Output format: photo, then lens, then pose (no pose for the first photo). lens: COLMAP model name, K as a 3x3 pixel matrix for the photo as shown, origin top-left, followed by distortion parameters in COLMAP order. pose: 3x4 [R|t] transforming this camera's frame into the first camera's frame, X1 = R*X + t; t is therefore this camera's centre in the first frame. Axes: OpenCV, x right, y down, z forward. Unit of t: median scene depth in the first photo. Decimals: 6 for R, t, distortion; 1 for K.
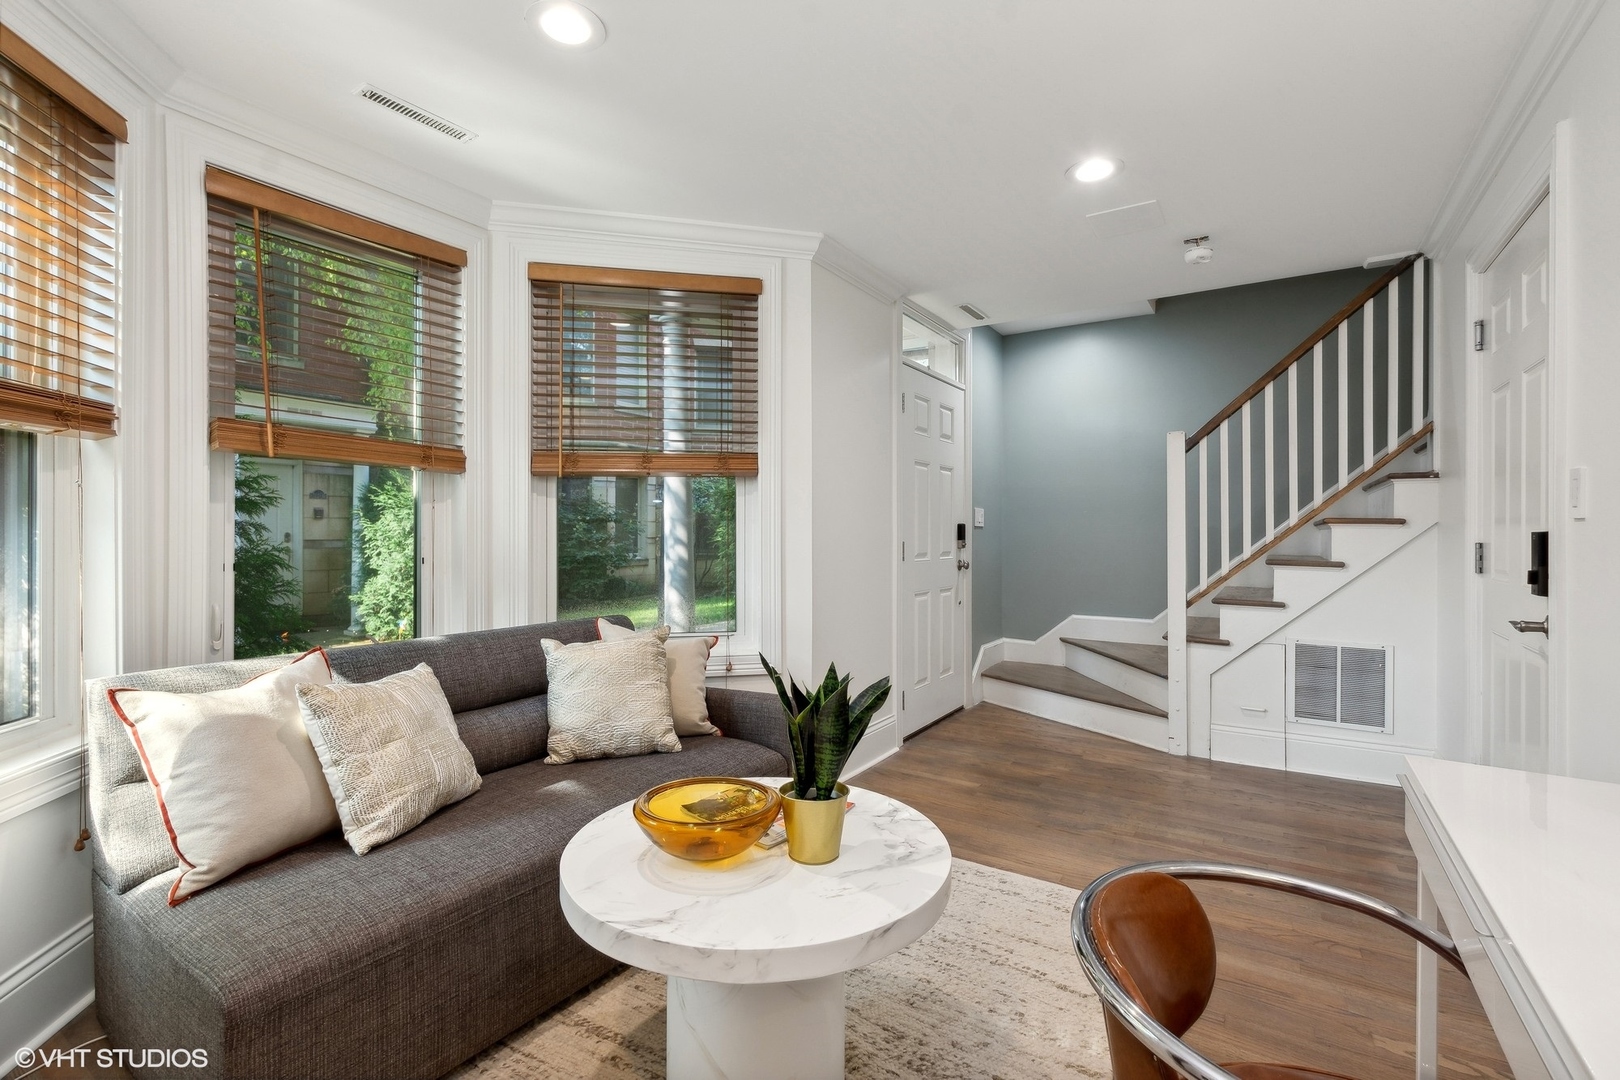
lens RADIAL K [[728.6, 0, 803.7], [0, 728.6, 538.3], [0, 0, 1]] dist [-0.002654, -0.000091]
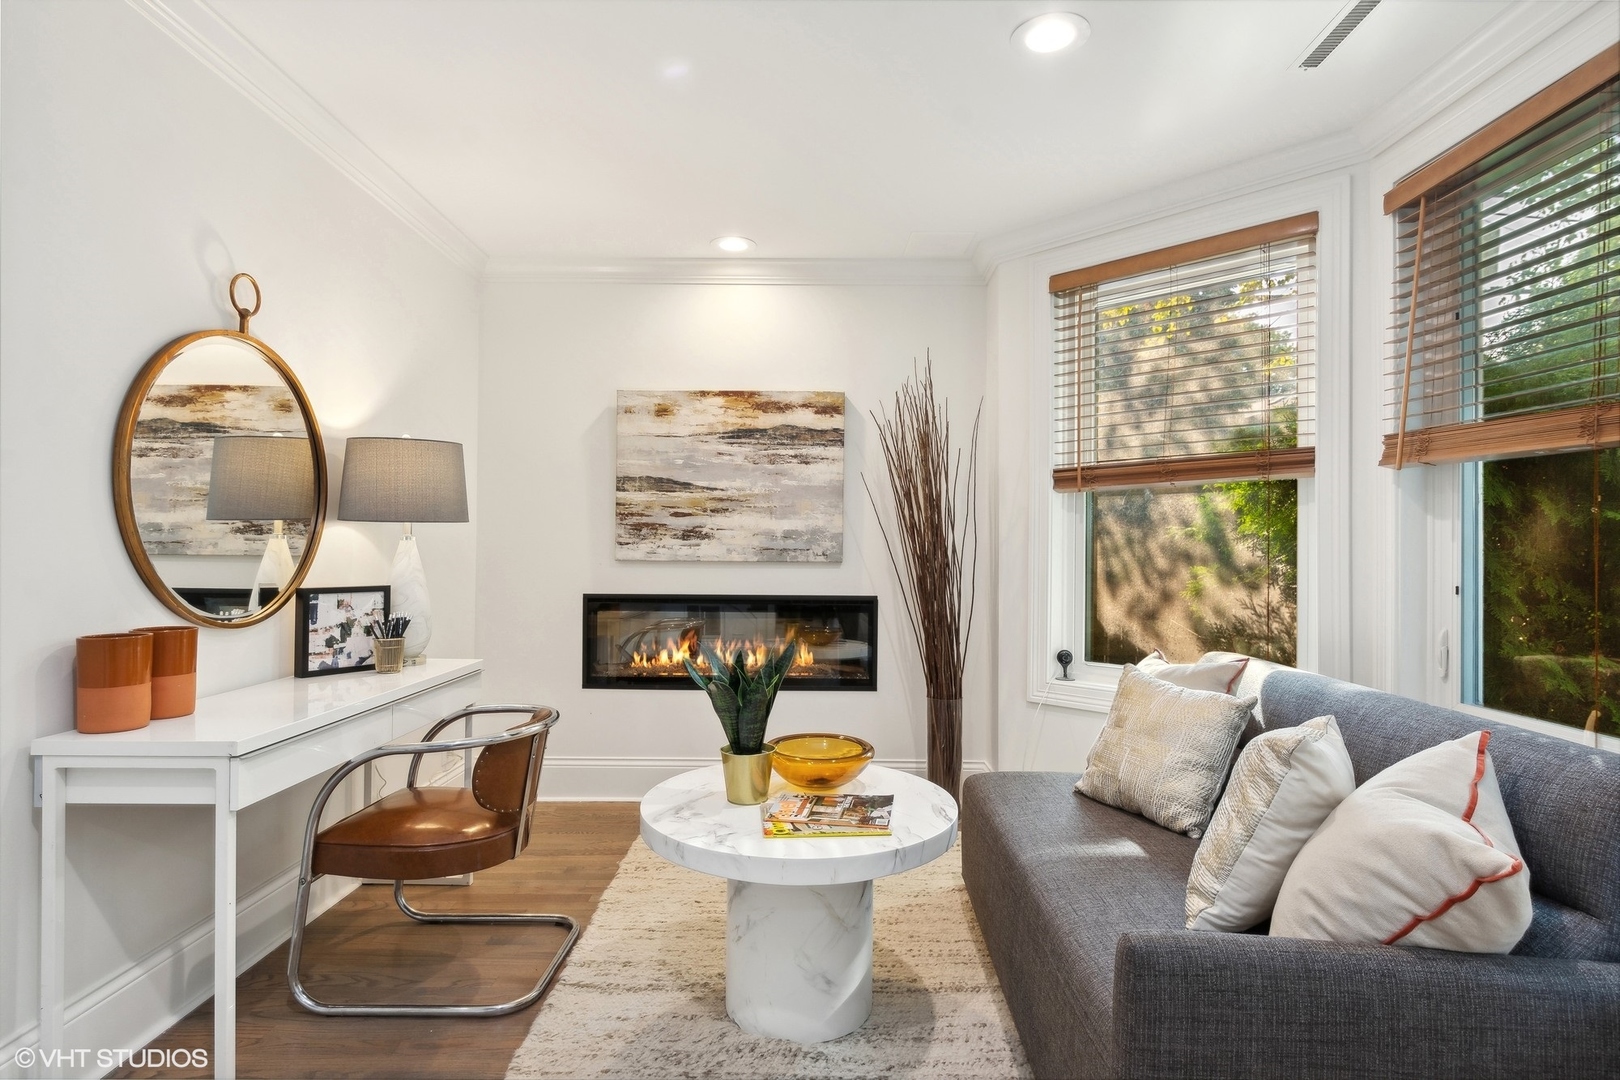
lens RADIAL K [[848.6, 0, 807.6], [0, 848.6, 540.7], [0, 0, 1]] dist [0.002169, 0.000120]
pose [[-0.848355, -0.007982, -0.529368, 0.615823], [-0.007366, 0.999968, -0.003273, -0.015287], [0.529377, 0.001123, -0.848386, 1.994693]]
